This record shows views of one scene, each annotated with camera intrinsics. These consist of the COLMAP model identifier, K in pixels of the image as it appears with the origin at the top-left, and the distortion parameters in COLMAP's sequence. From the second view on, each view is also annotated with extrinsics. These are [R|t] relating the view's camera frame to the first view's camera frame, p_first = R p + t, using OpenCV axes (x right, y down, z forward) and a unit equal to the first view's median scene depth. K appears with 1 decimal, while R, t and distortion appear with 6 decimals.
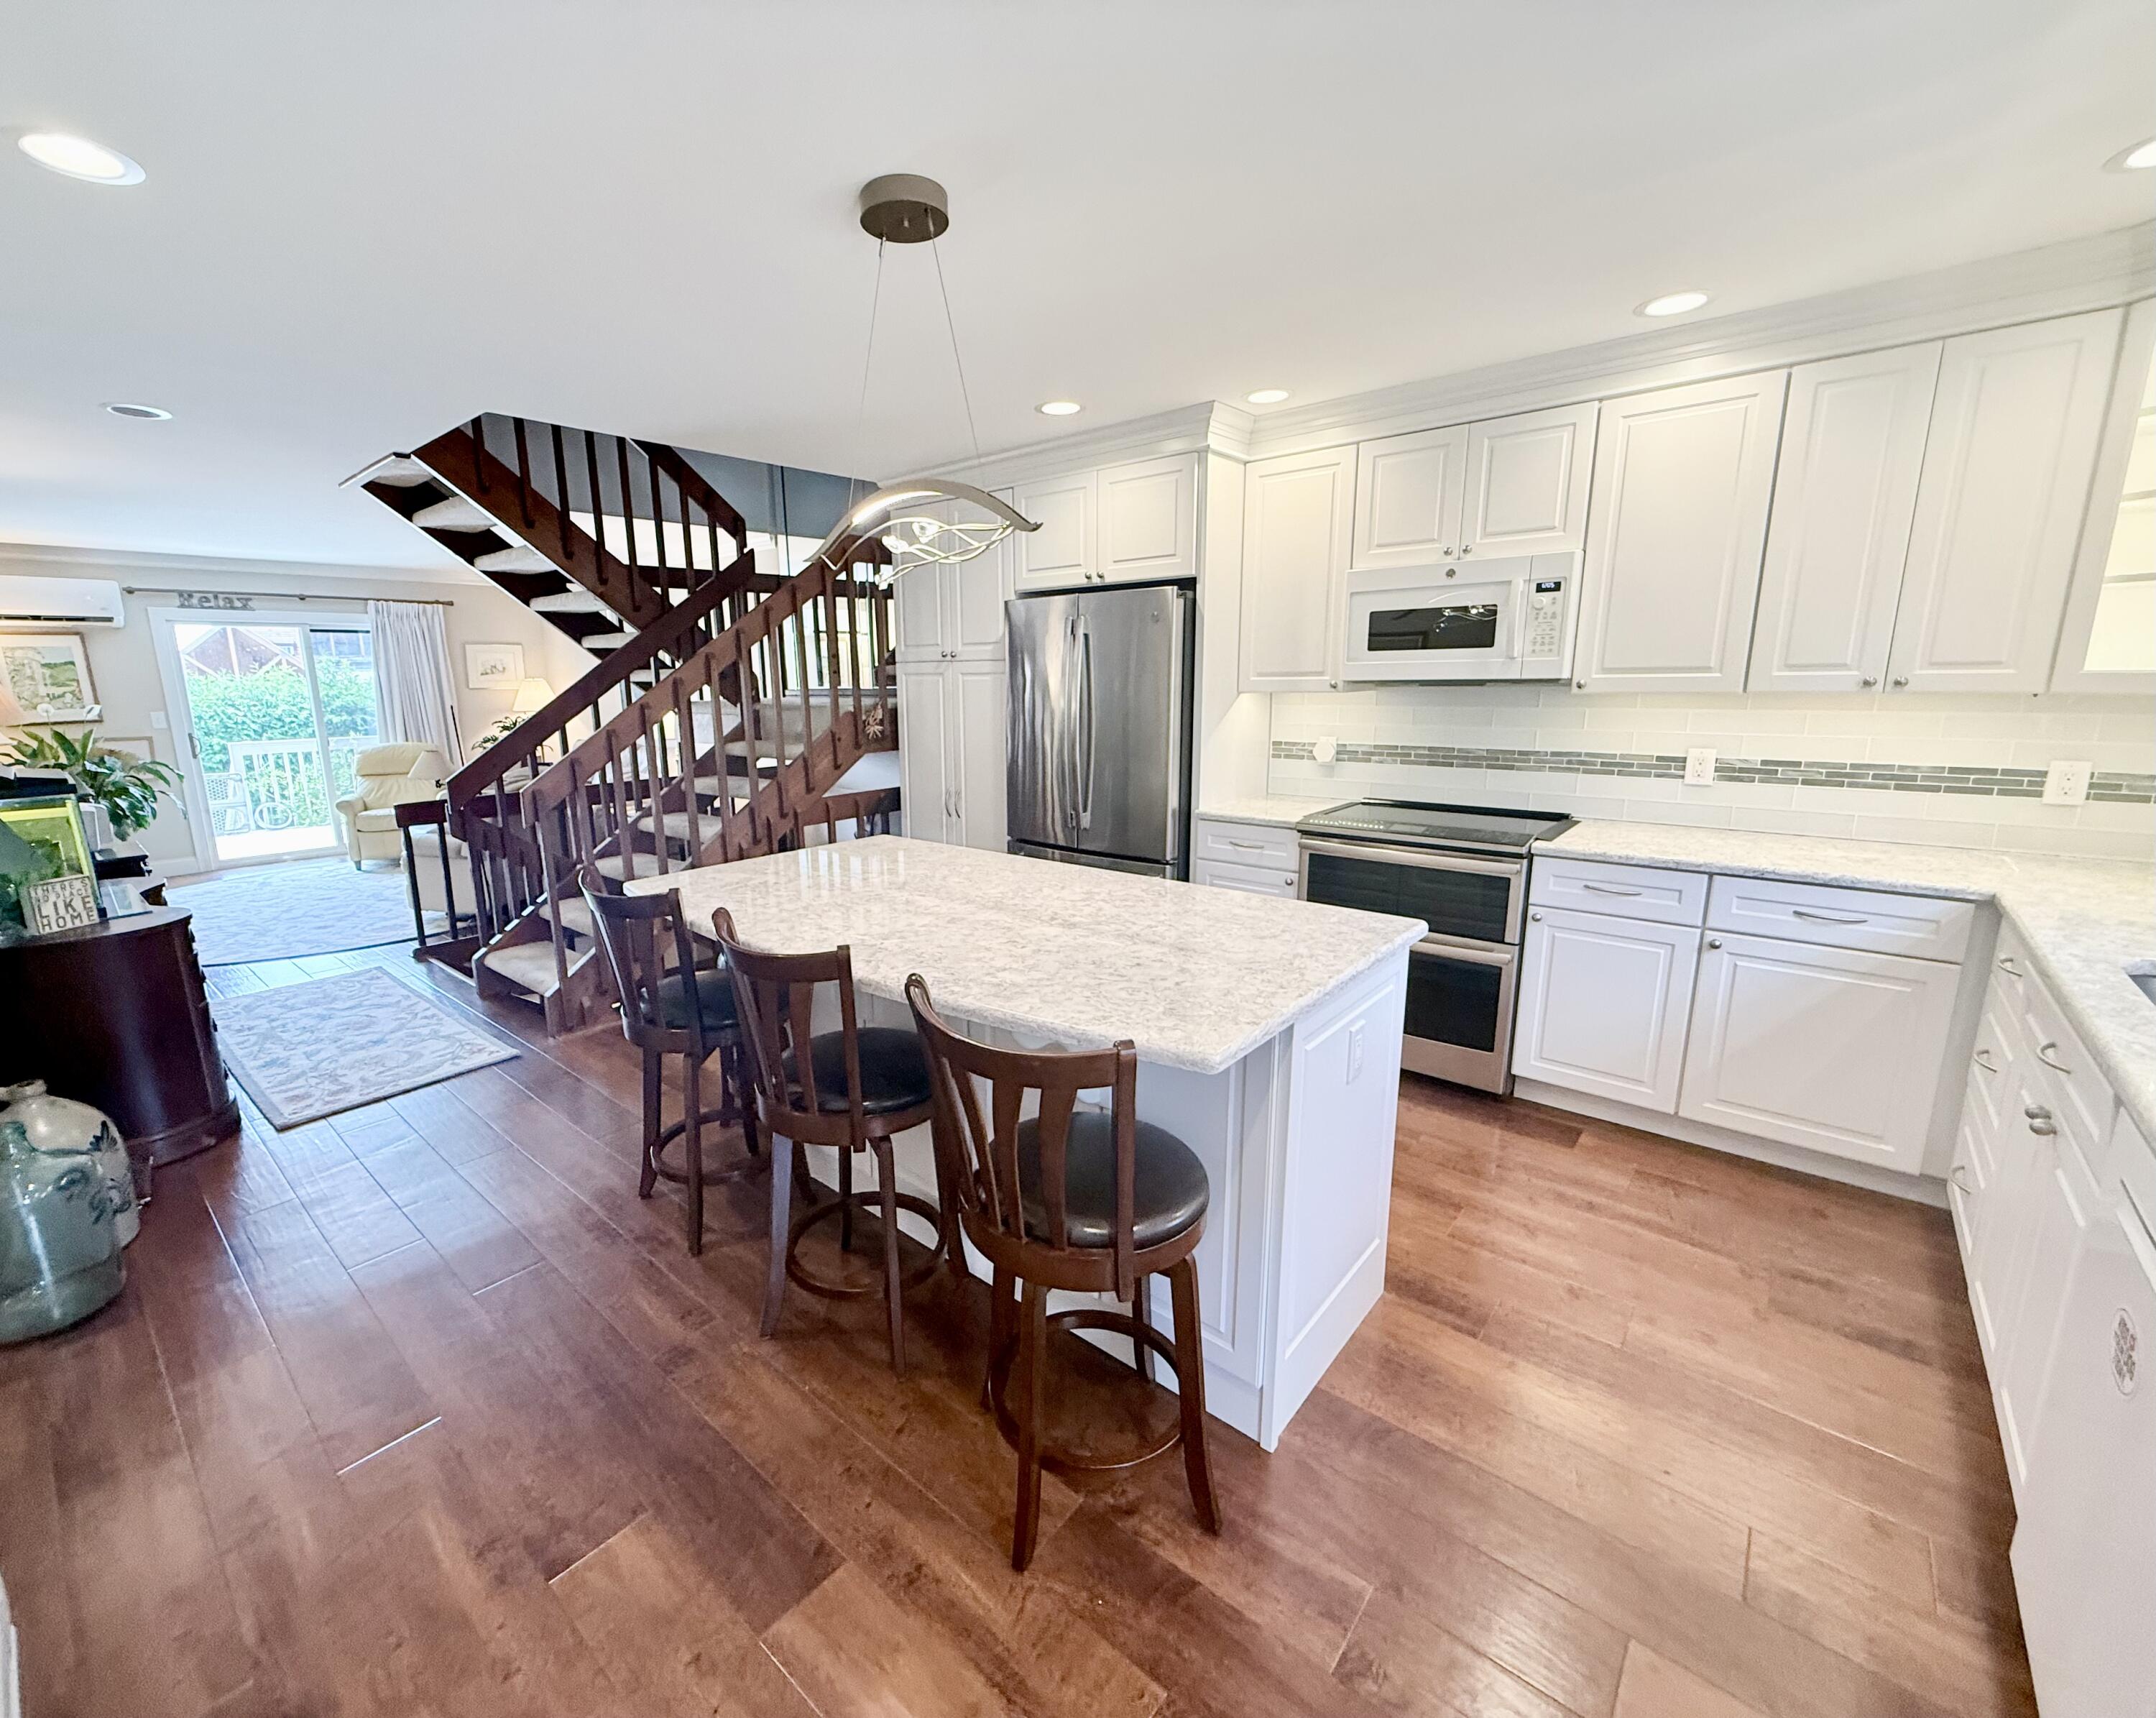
lens RADIAL K [[904.4, 0, 1014.0], [0, 904.4, 859.4], [0, 0, 1]] dist [0.002014, 0.000193]
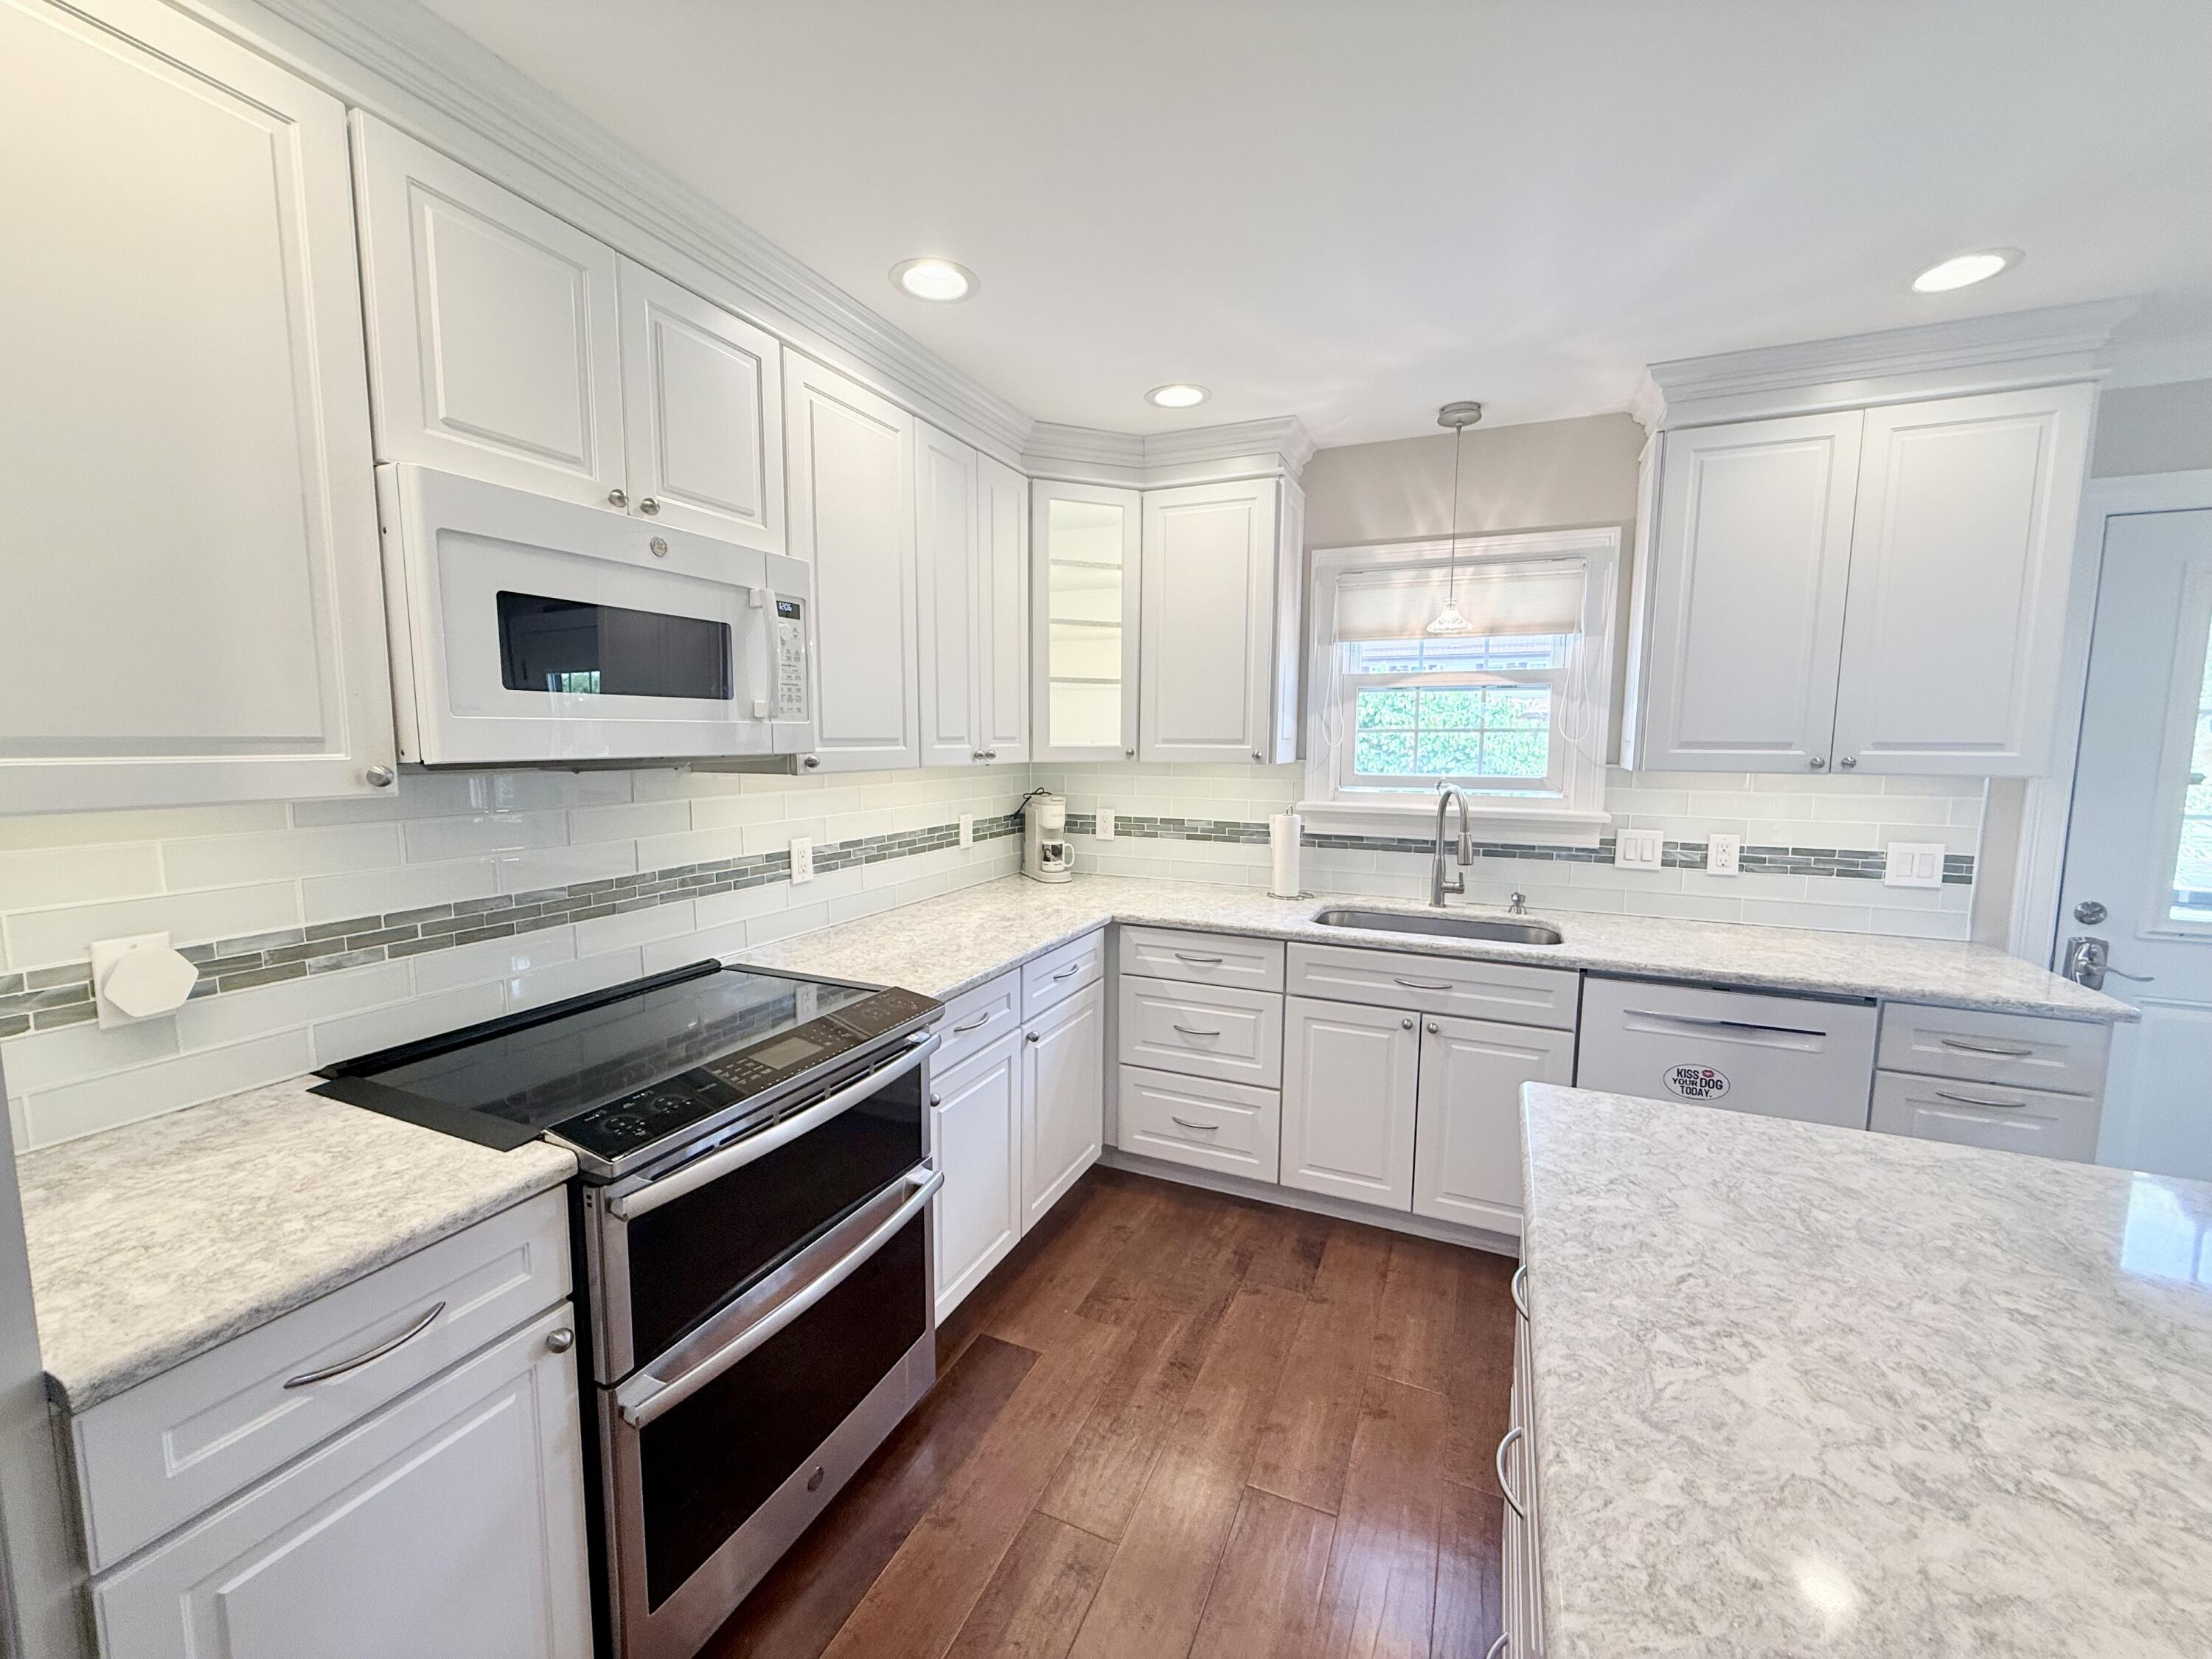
lens RADIAL K [[879.6, 0, 1100.7], [0, 879.6, 831.8], [0, 0, 1]] dist [0.003159, -0.000873]
pose [[-0.294459, -0.090077, 0.951410, -0.066325], [0.192518, 0.969547, 0.151378, -0.203614], [-0.936072, 0.227738, -0.268150, 1.001235]]
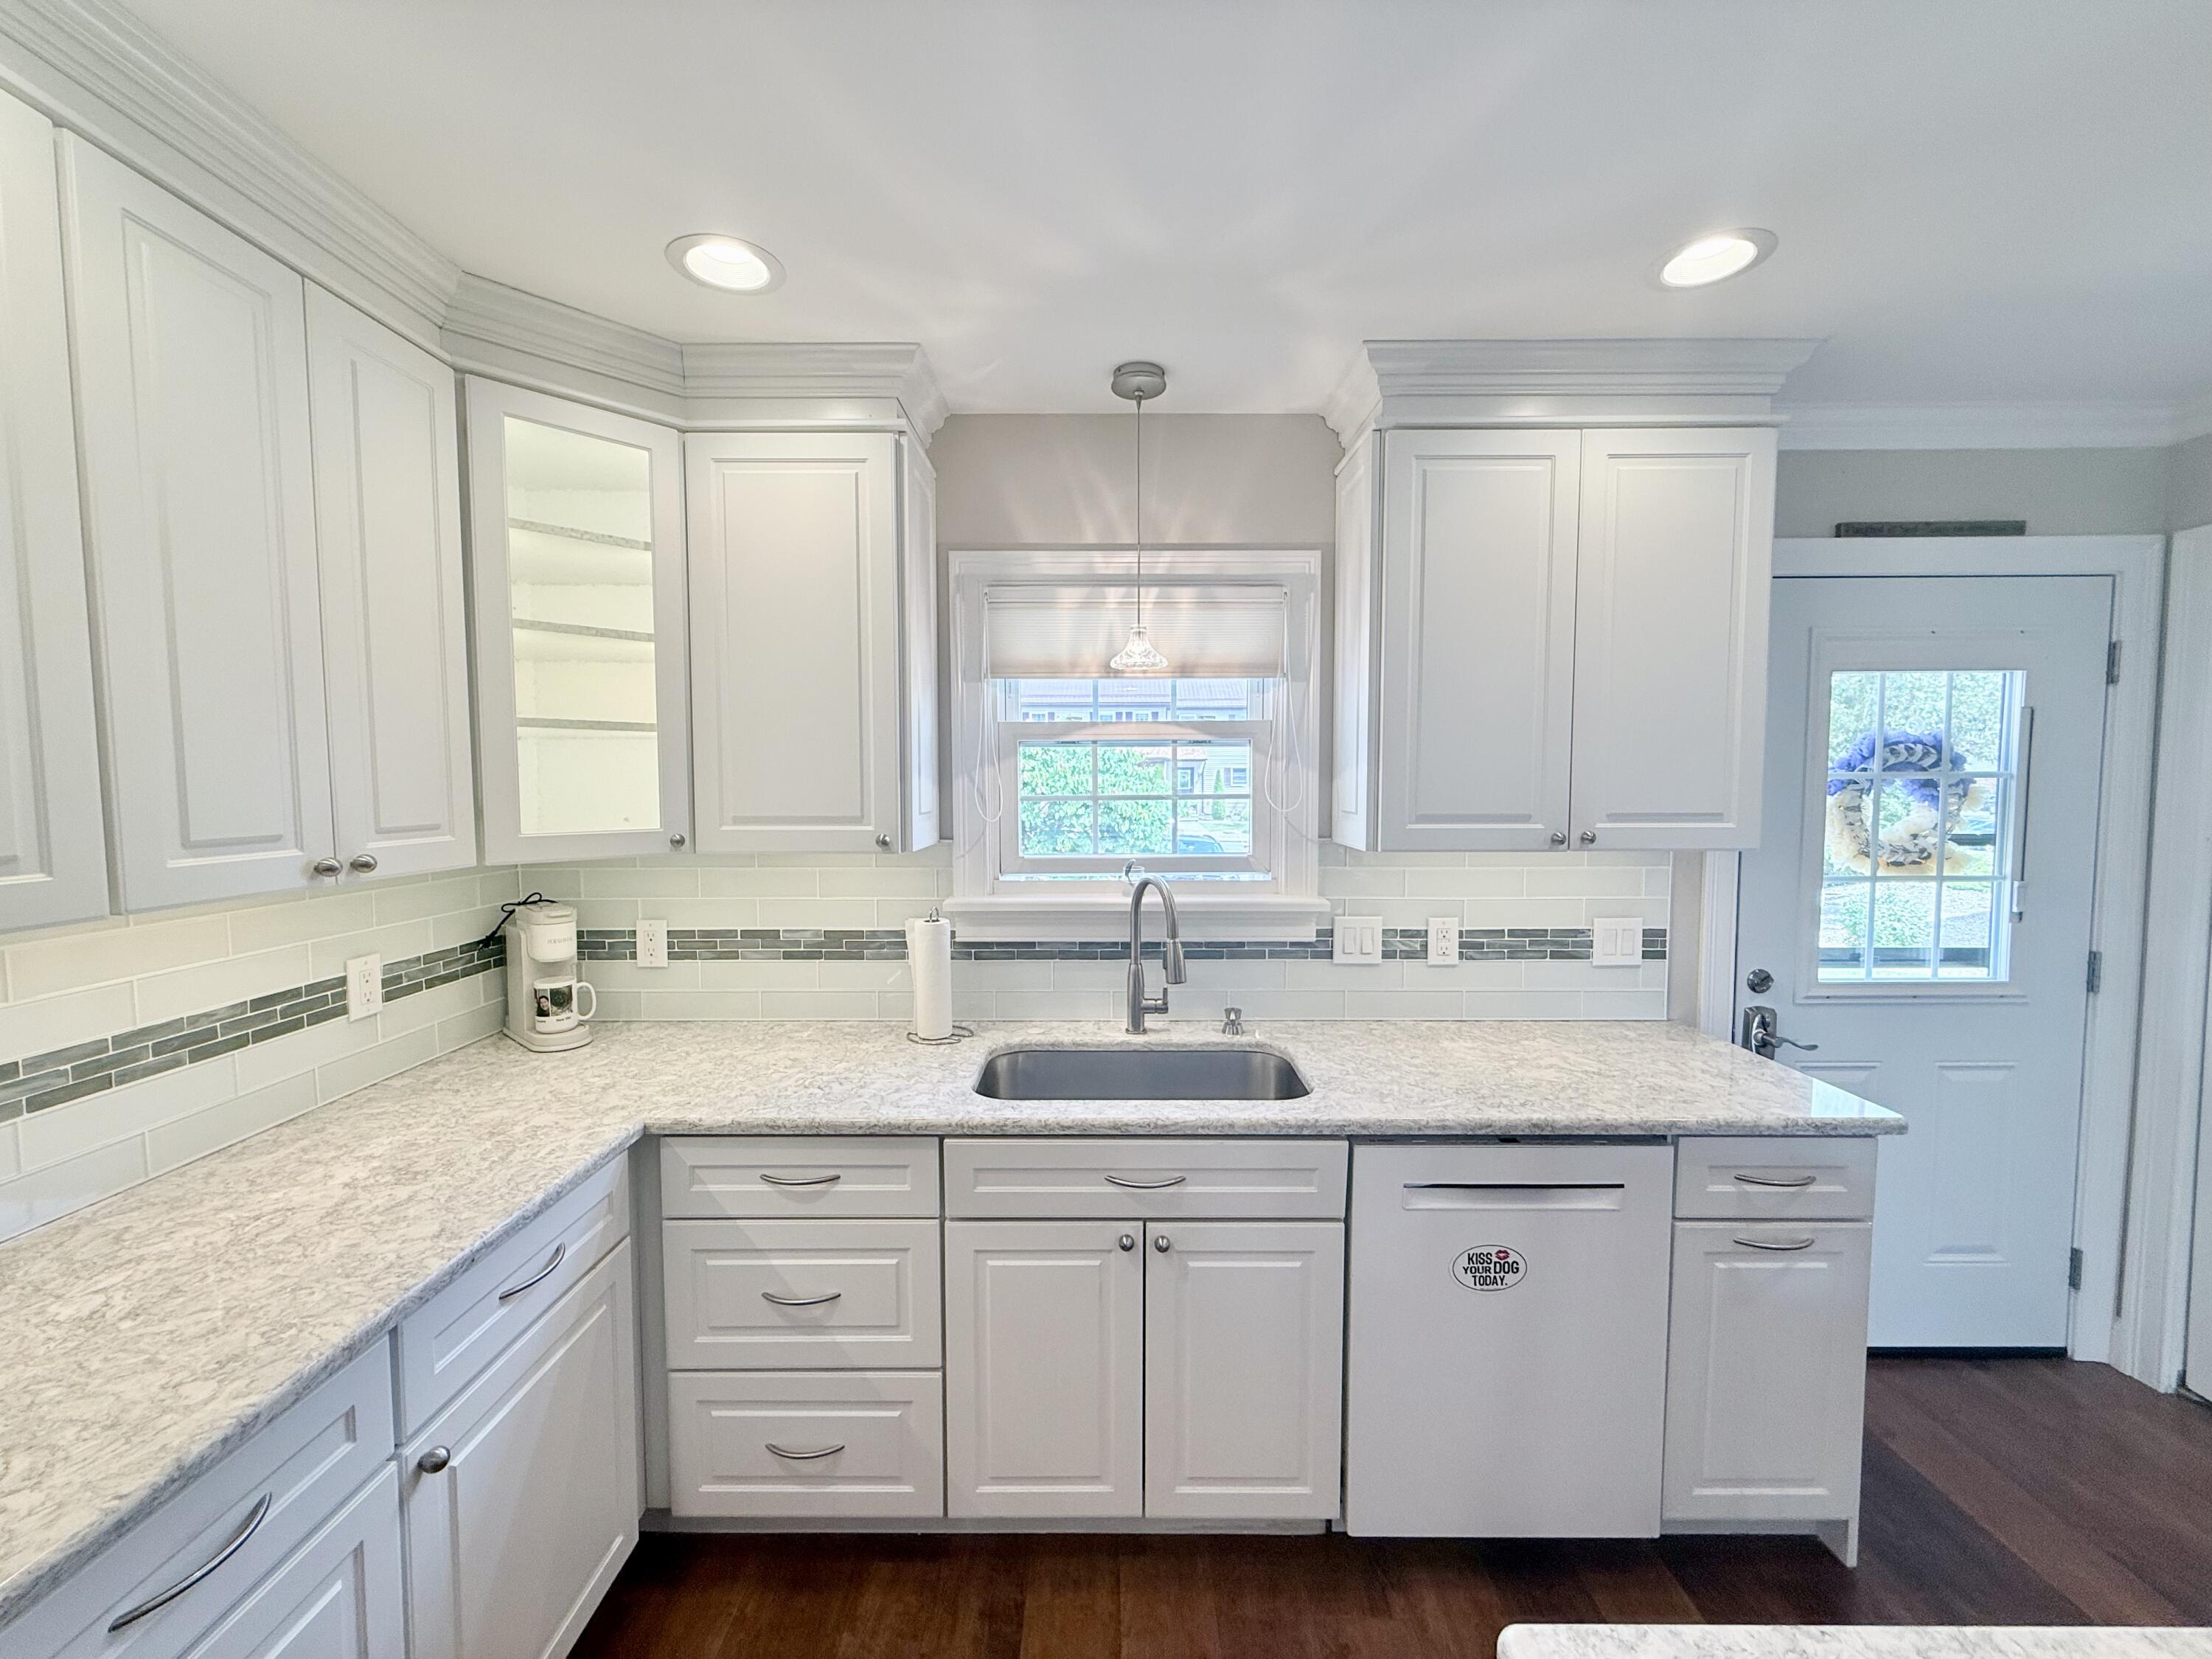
lens RADIAL K [[879.6, 0, 1101.1], [0, 879.6, 828.6], [0, 0, 1]] dist [0.003159, -0.000873]
pose [[-0.655370, -0.024366, 0.754915, 0.217793], [0.165941, 0.970415, 0.175381, -0.201092], [-0.736854, 0.240210, -0.631938, 0.850376]]
